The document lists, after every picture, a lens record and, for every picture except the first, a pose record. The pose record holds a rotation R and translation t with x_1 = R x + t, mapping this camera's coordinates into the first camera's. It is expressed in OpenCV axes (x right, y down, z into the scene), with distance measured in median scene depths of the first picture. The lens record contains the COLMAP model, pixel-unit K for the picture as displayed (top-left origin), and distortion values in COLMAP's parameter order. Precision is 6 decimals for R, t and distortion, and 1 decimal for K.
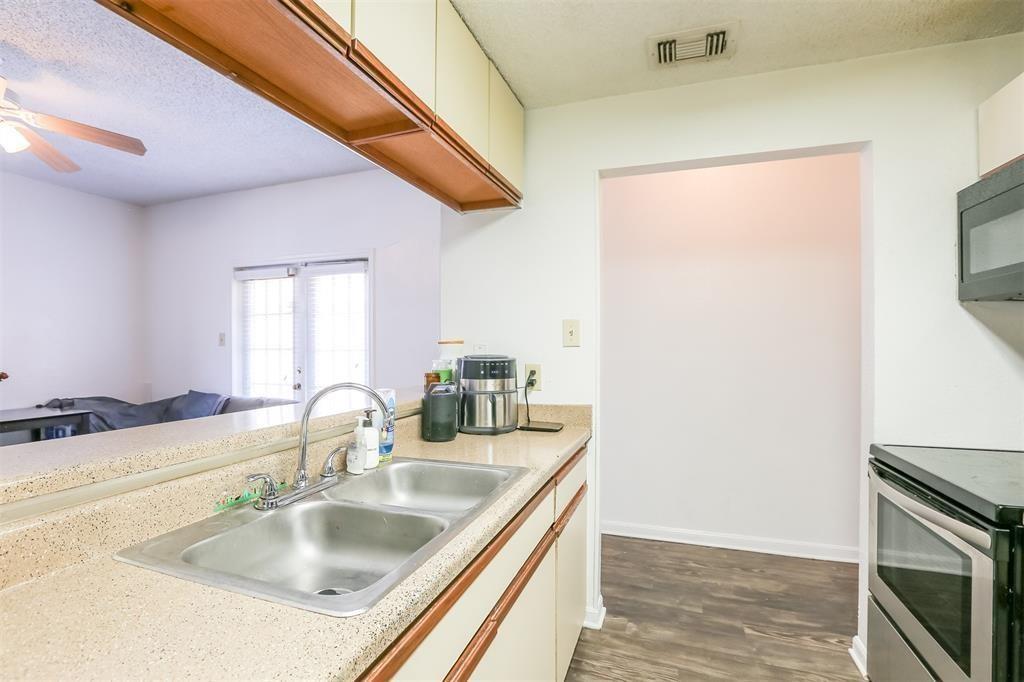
lens RADIAL K [[471.6, 0, 507.7], [0, 471.6, 352.2], [0, 0, 1]] dist [-0.040020, 0.000178]
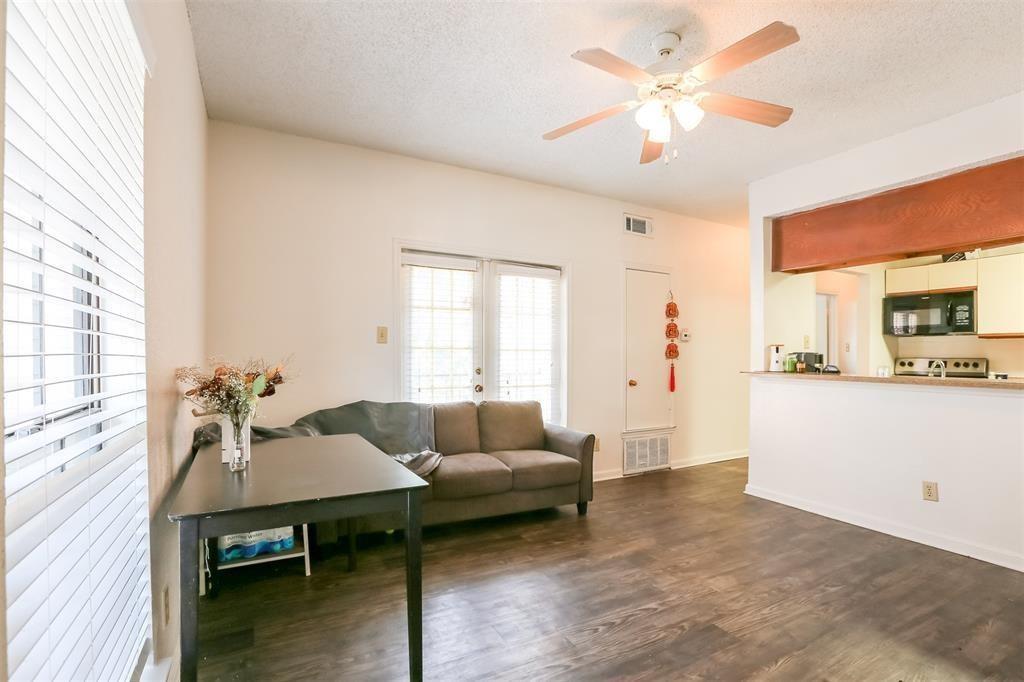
lens RADIAL K [[471.6, 0, 507.7], [0, 471.6, 352.2], [0, 0, 1]] dist [-0.040020, 0.000178]
pose [[0.665538, 0.007513, 0.746326, -1.123727], [0.001550, 0.999933, -0.011448, 0.012144], [-0.746363, 0.008776, 0.665482, 0.324915]]
